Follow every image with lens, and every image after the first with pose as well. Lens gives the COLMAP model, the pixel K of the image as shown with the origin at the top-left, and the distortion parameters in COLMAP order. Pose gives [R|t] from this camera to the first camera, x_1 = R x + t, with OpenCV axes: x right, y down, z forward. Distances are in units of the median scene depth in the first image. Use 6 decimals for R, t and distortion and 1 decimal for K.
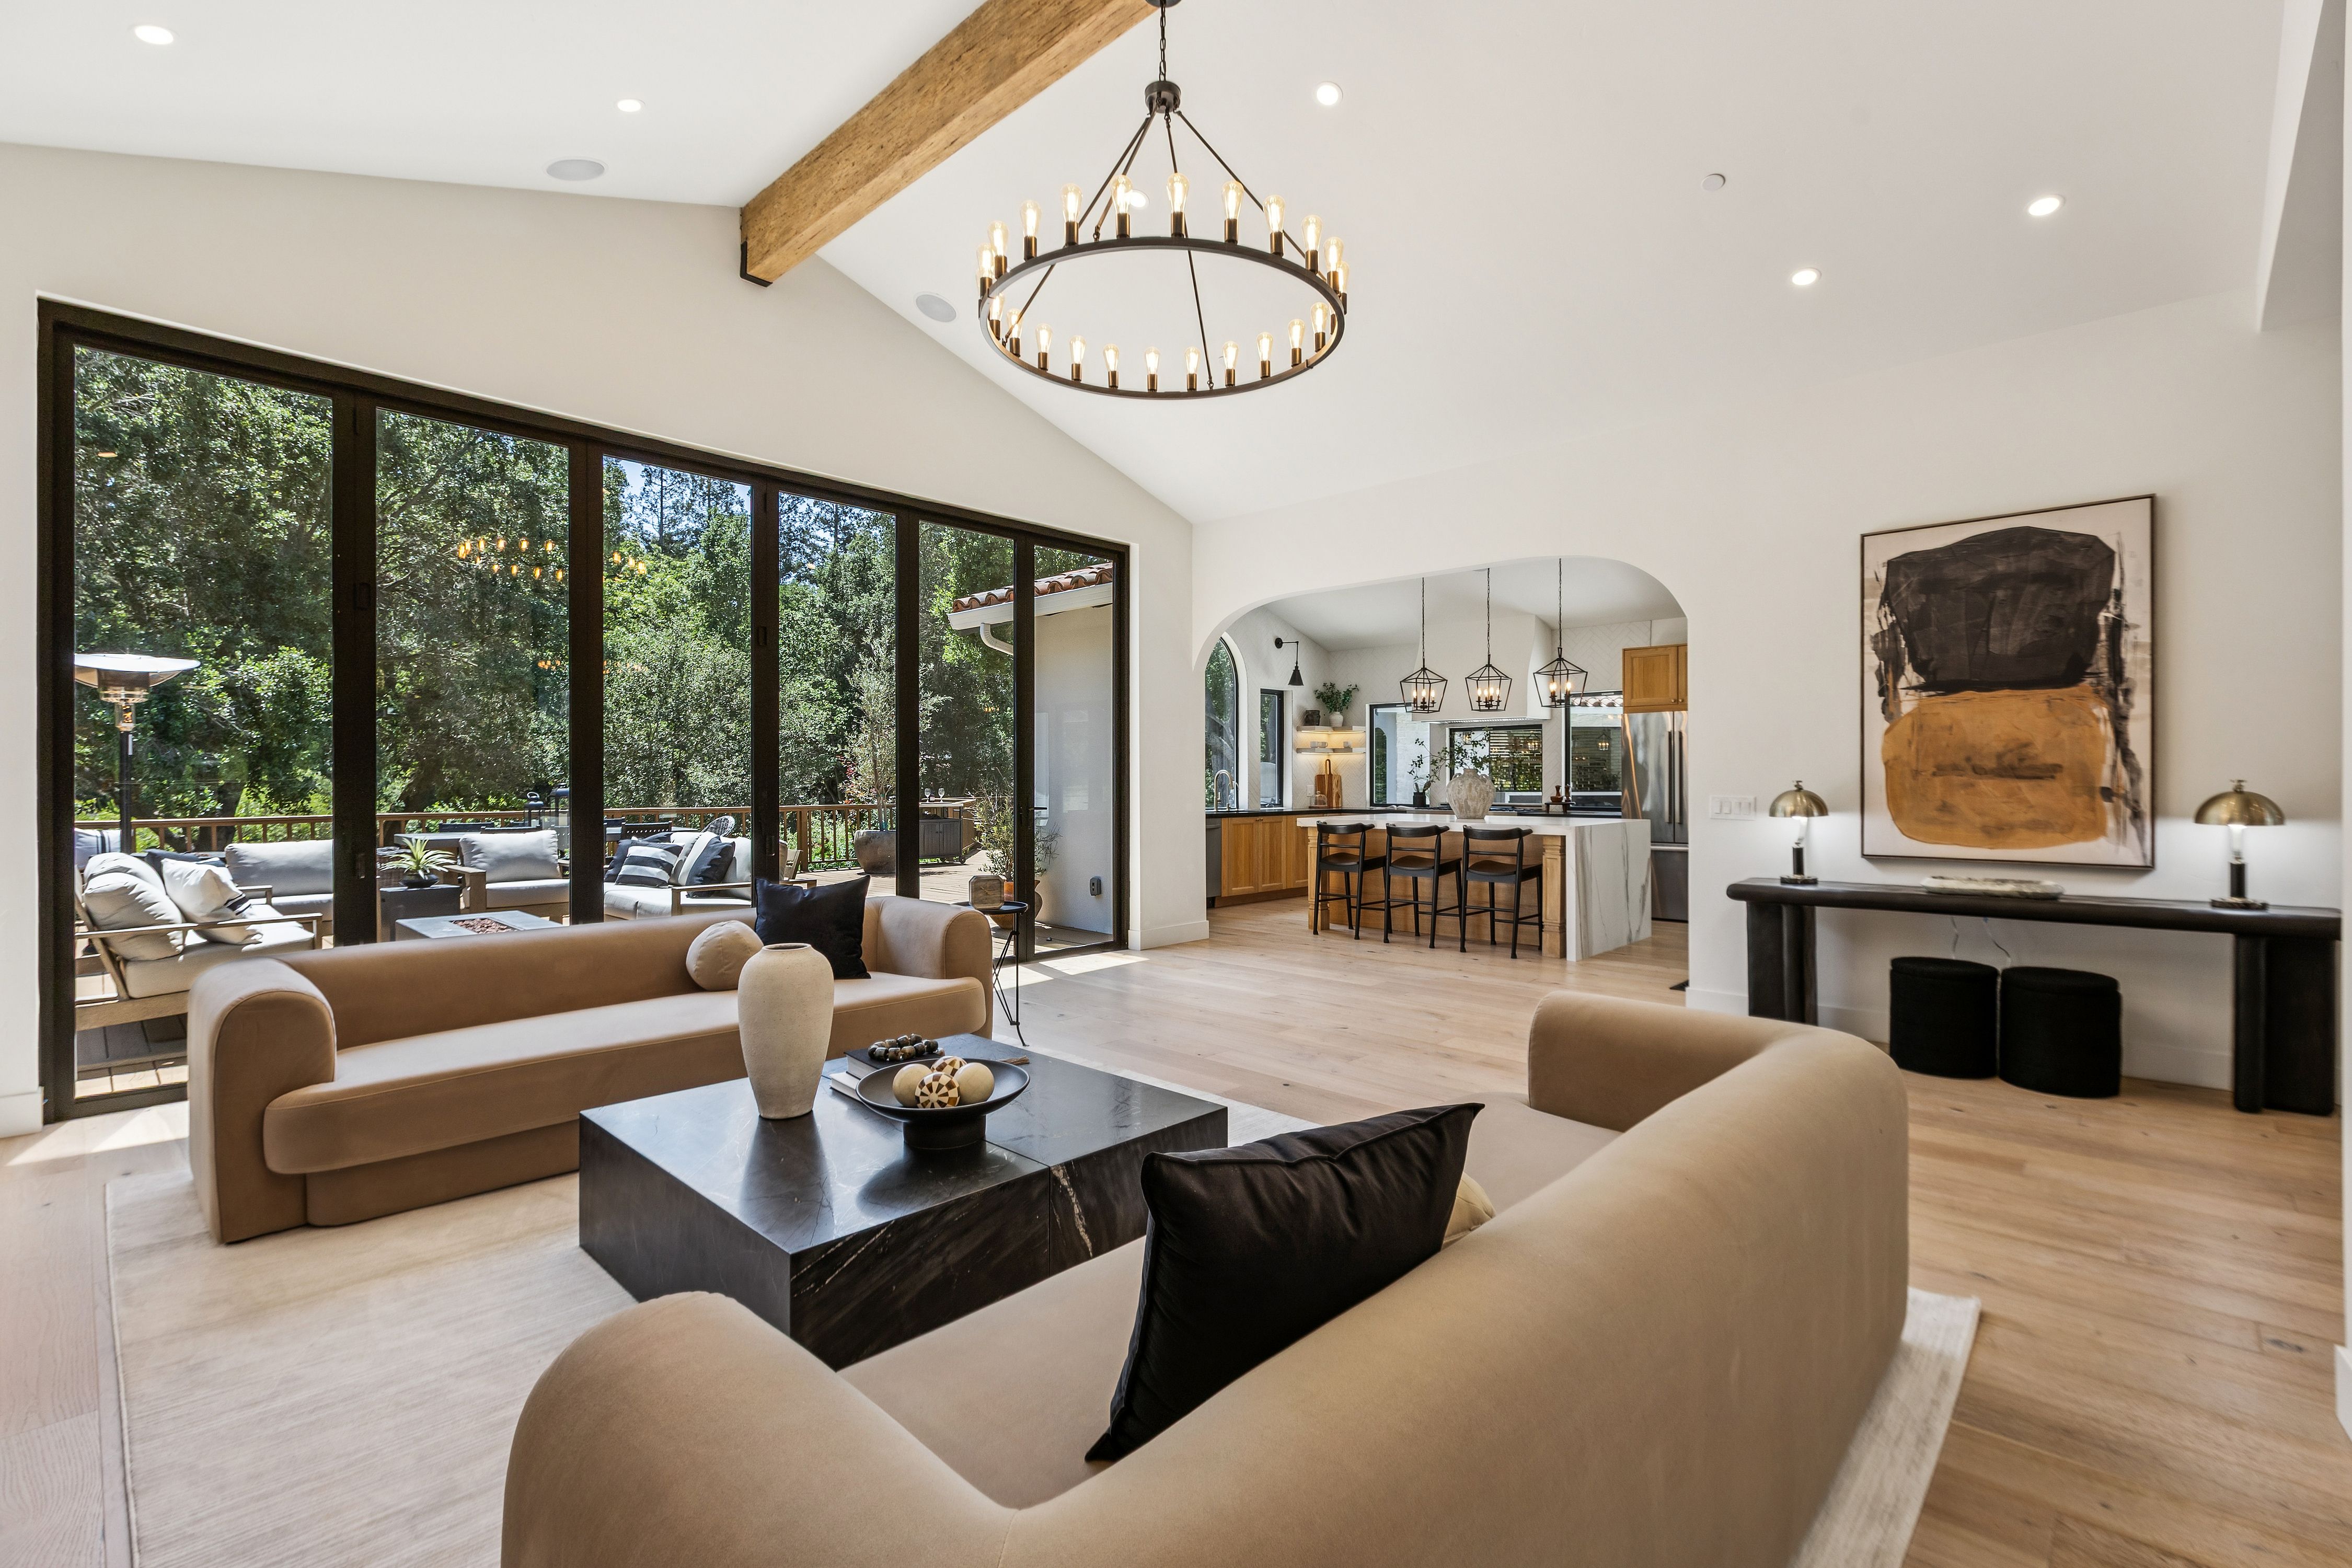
lens RADIAL K [[1044.3, 0, 1184.5], [0, 1044.3, 780.5], [0, 0, 1]] dist [-0.002897, -0.000991]
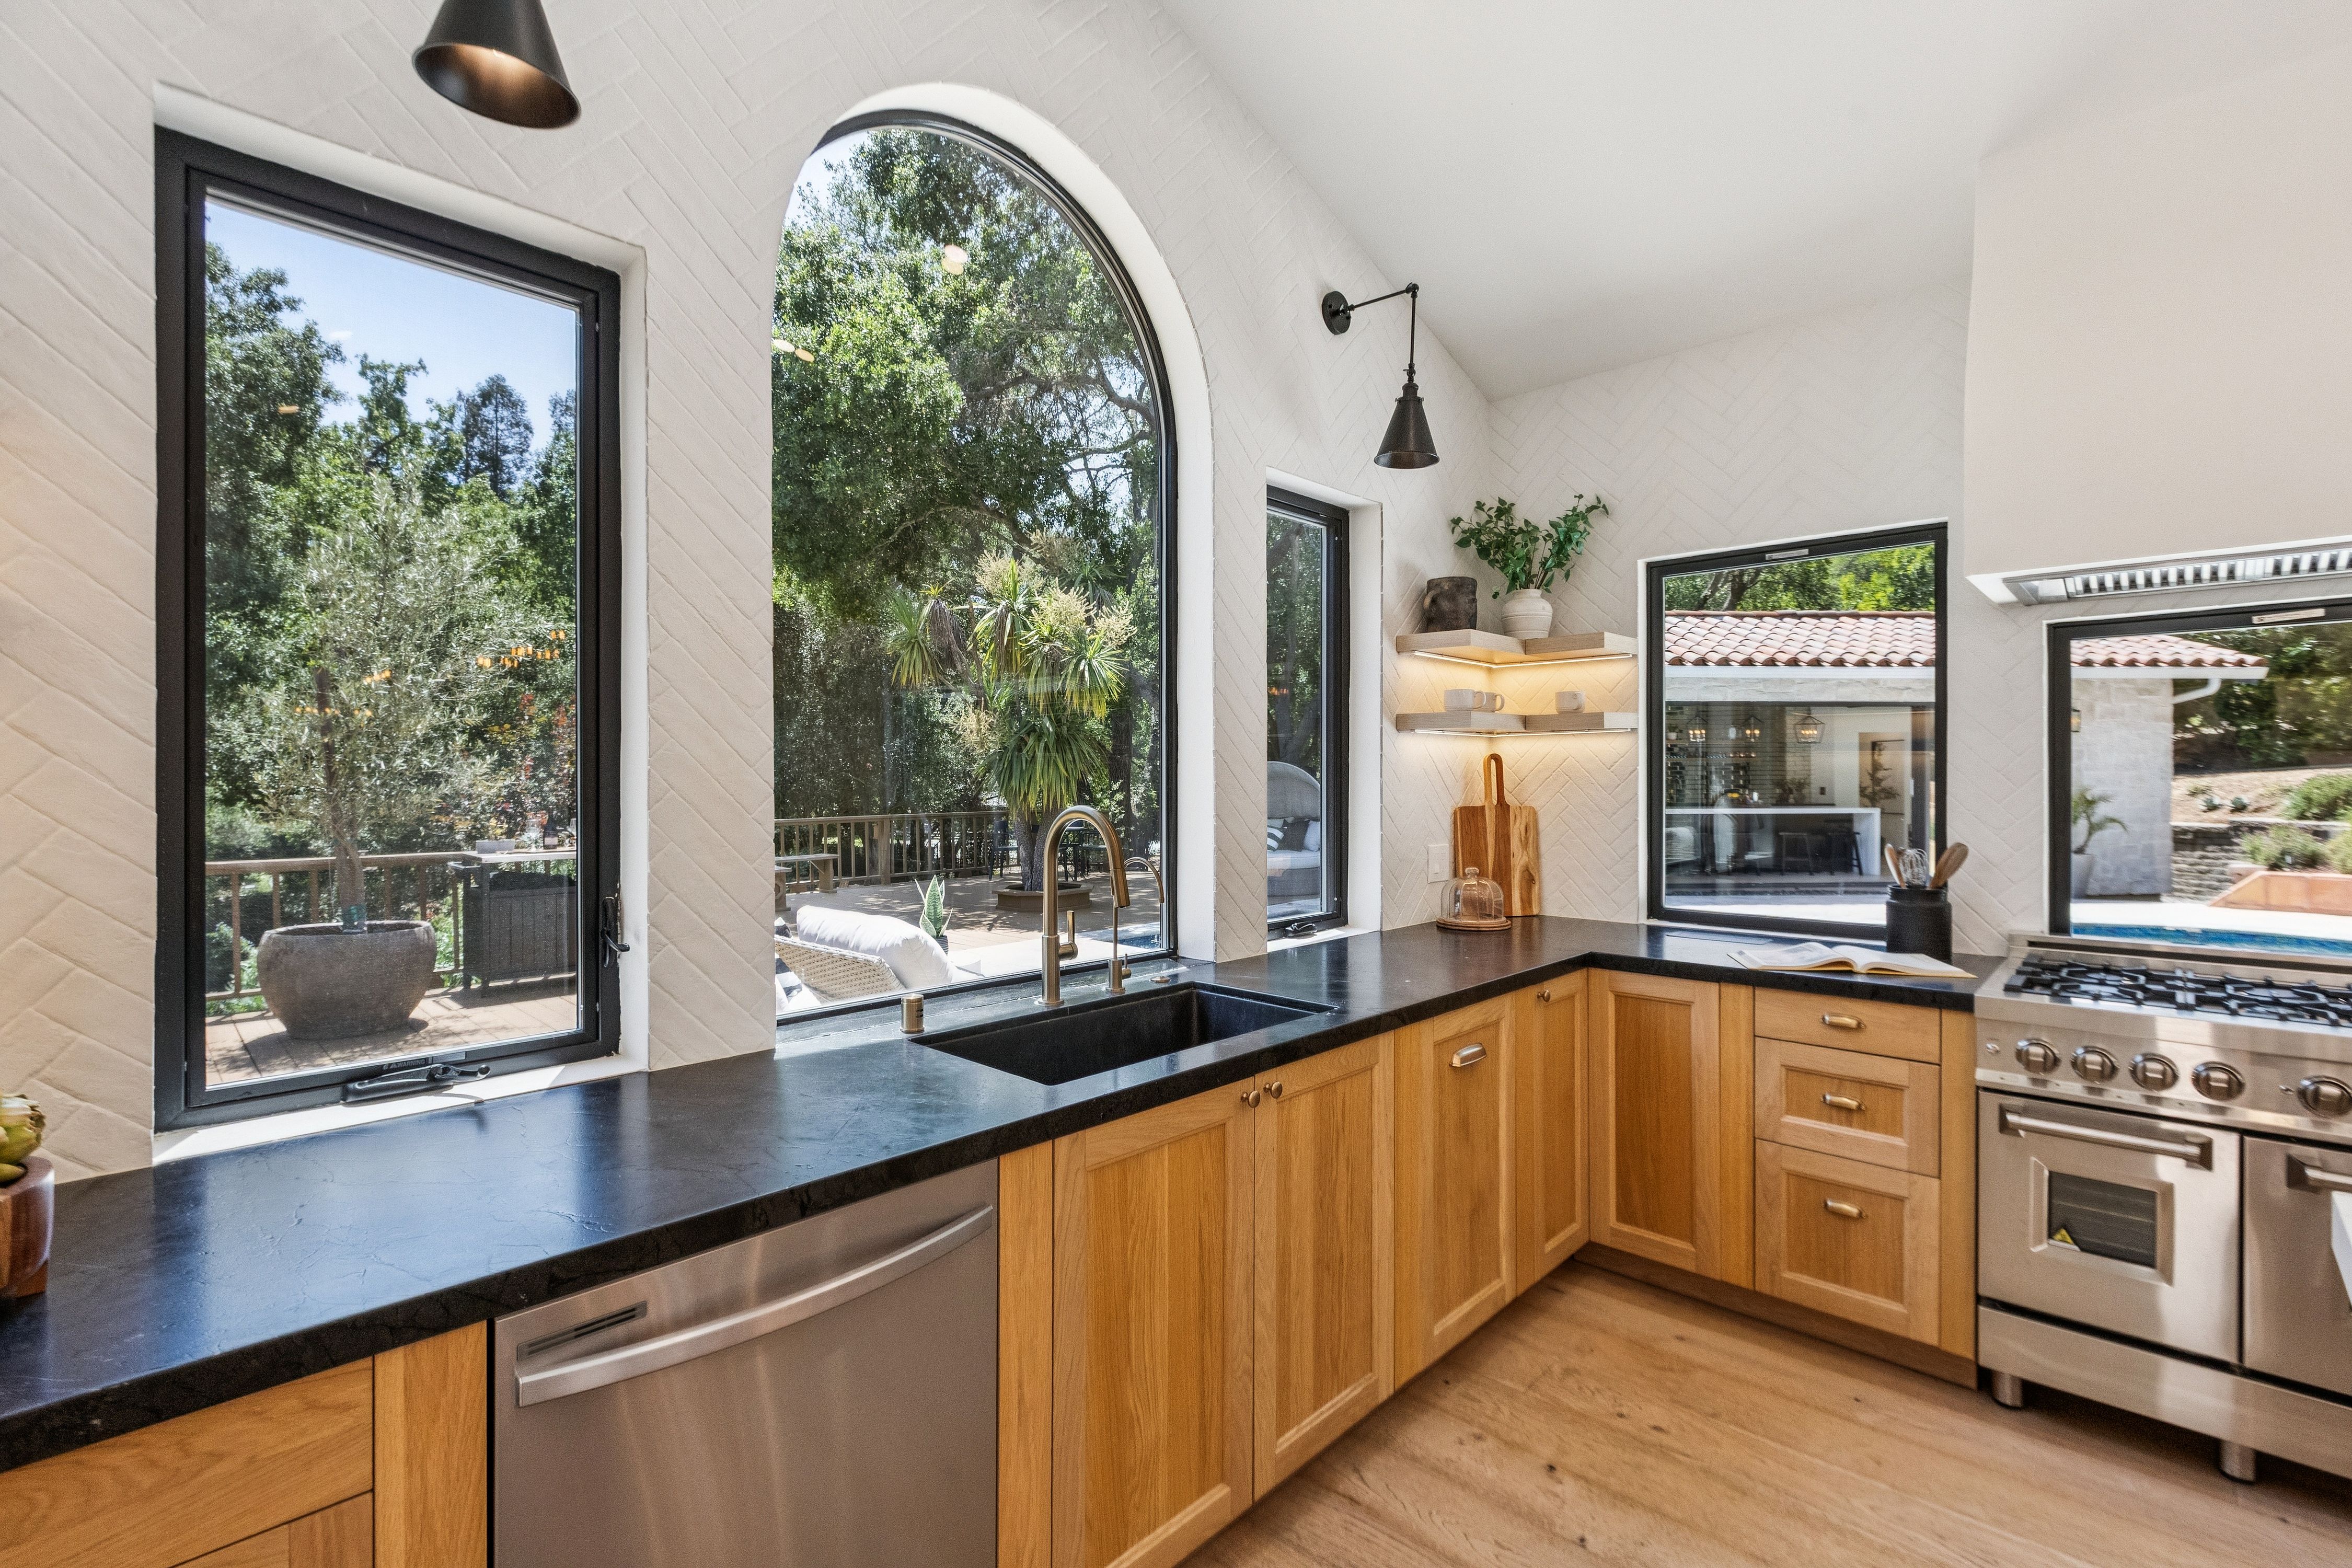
lens RADIAL K [[1044.3, 0, 1184.5], [0, 1044.3, 780.5], [0, 0, 1]] dist [-0.002897, -0.000991]
pose [[0.999994, -0.002974, -0.001593, 0.050649], [0.002973, 0.999996, -0.000061, -0.013413], [0.001593, 0.000056, 0.999999, 0.713219]]
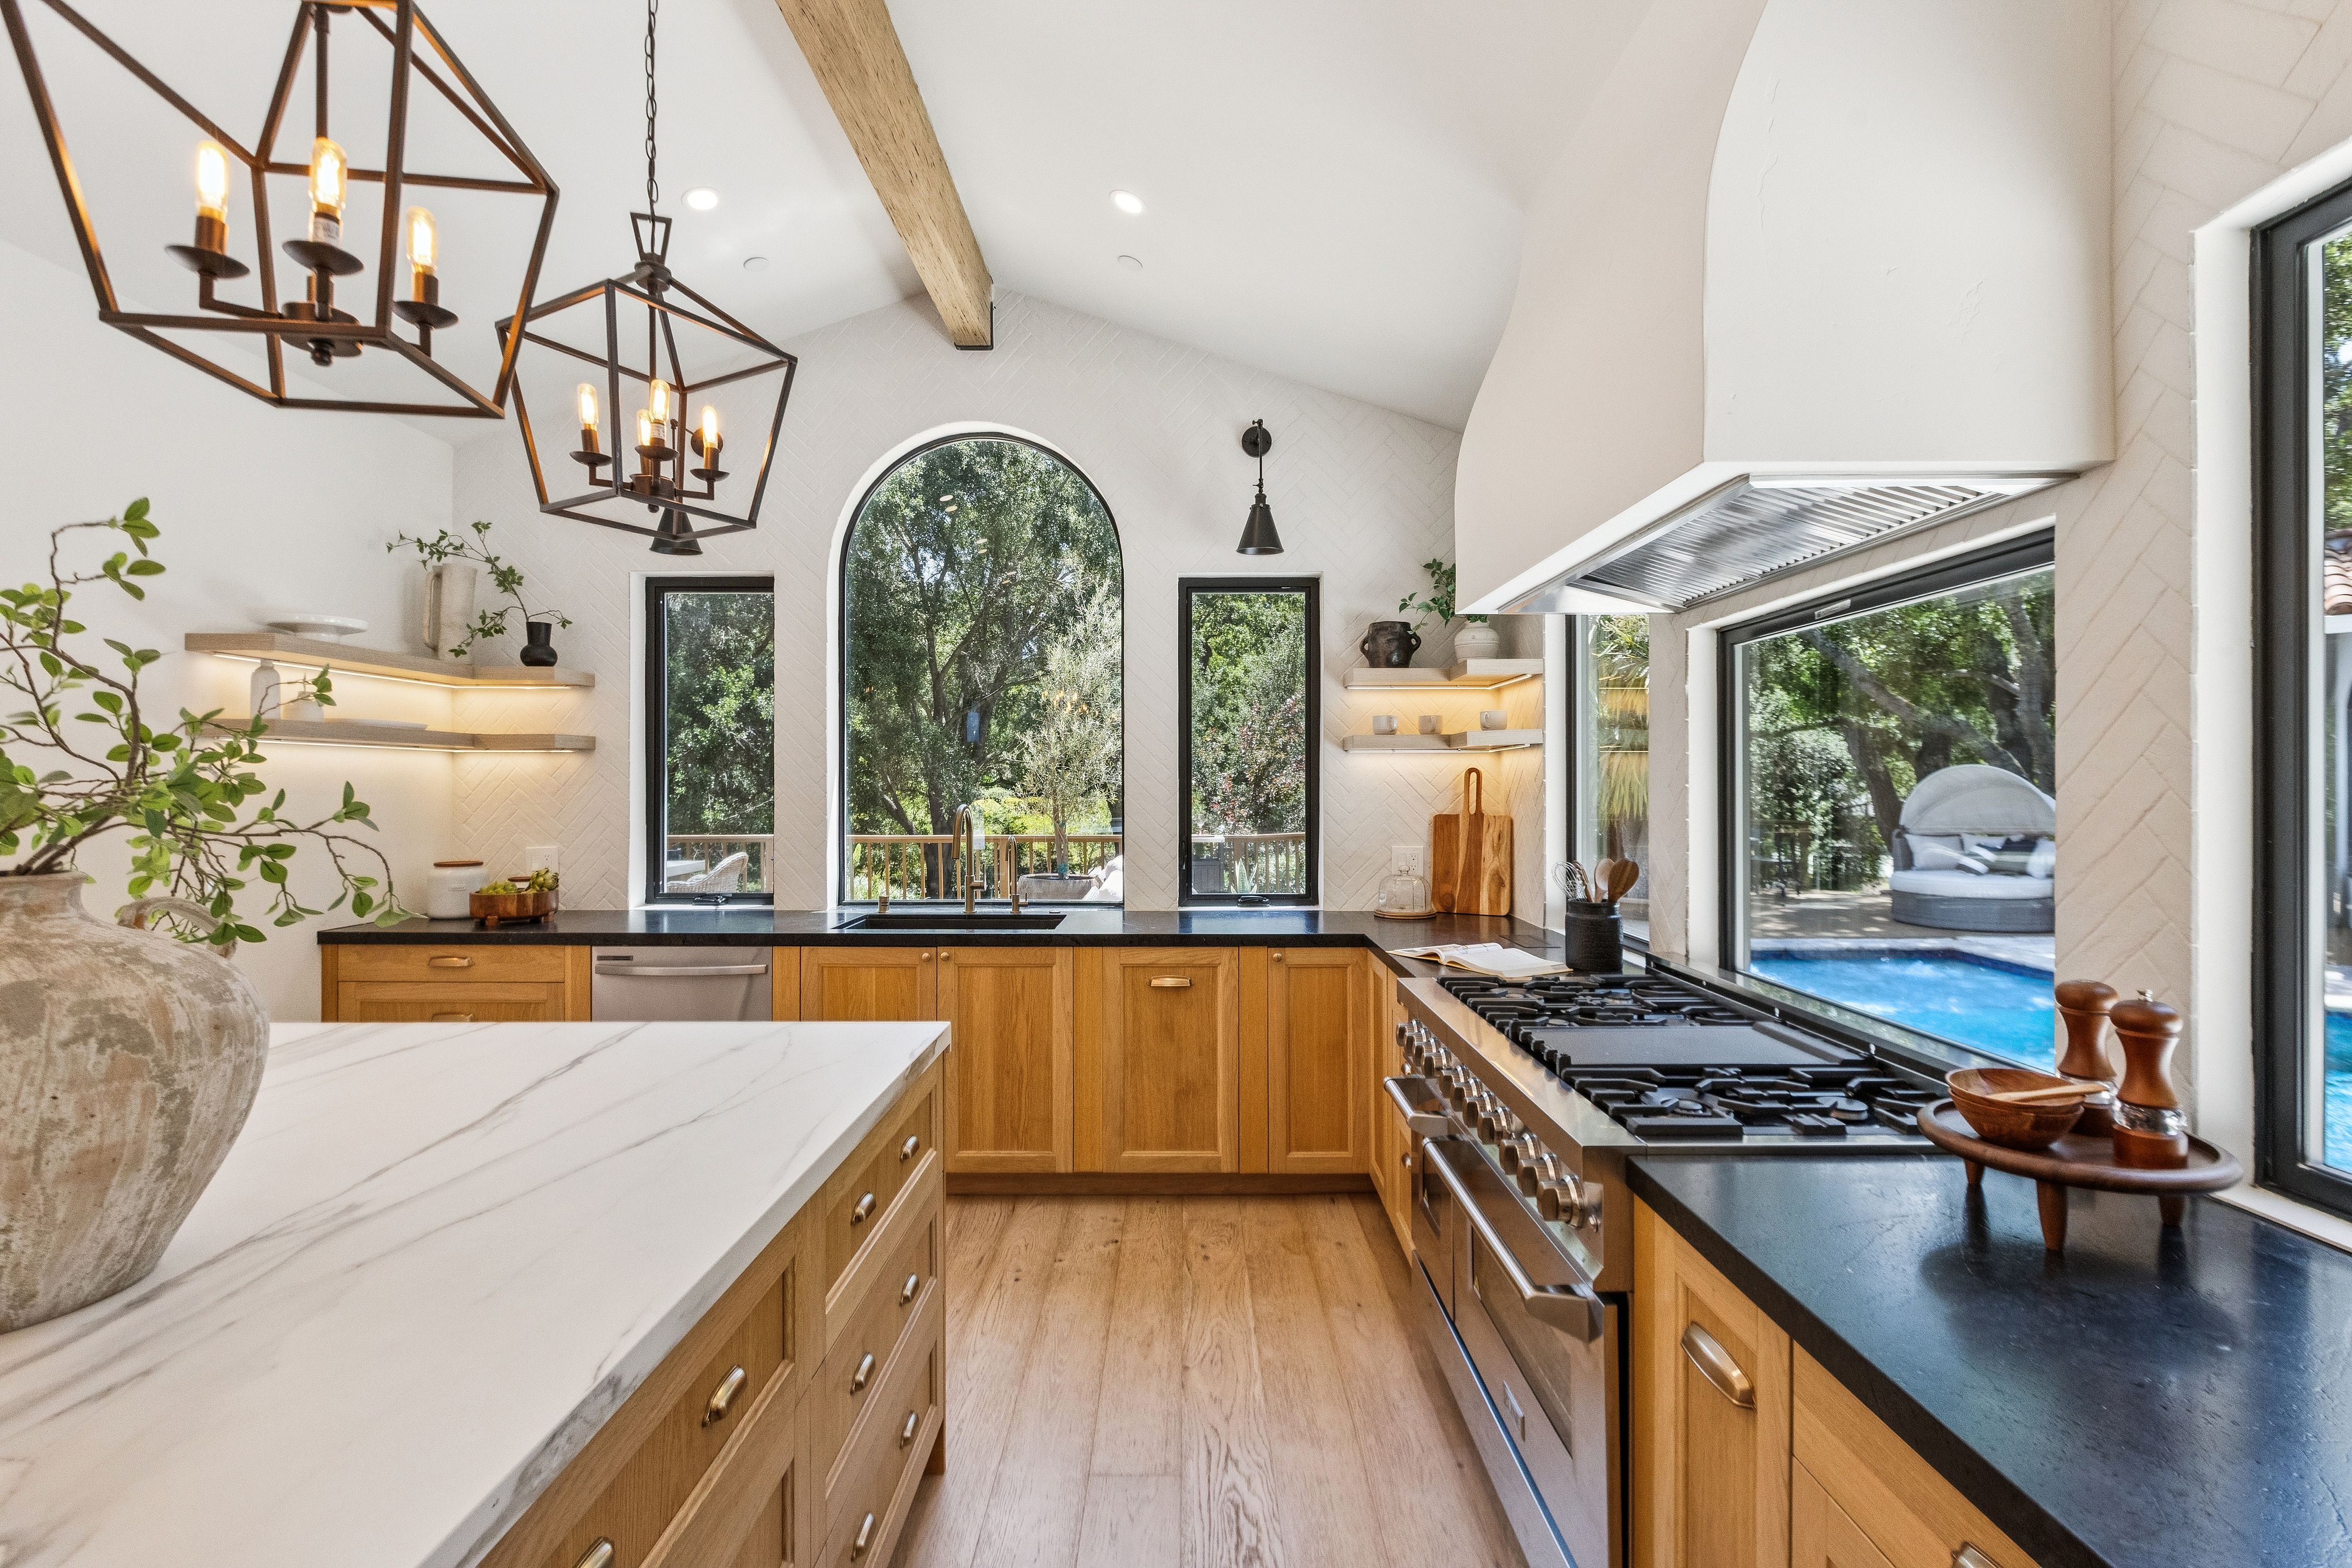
lens RADIAL K [[1044.3, 0, 1184.5], [0, 1044.3, 780.5], [0, 0, 1]] dist [-0.002897, -0.000991]
pose [[0.686494, -0.005468, -0.727115, 0.320509], [0.000821, 0.999977, -0.006745, -0.014543], [0.727135, 0.004033, 0.686483, 0.716794]]
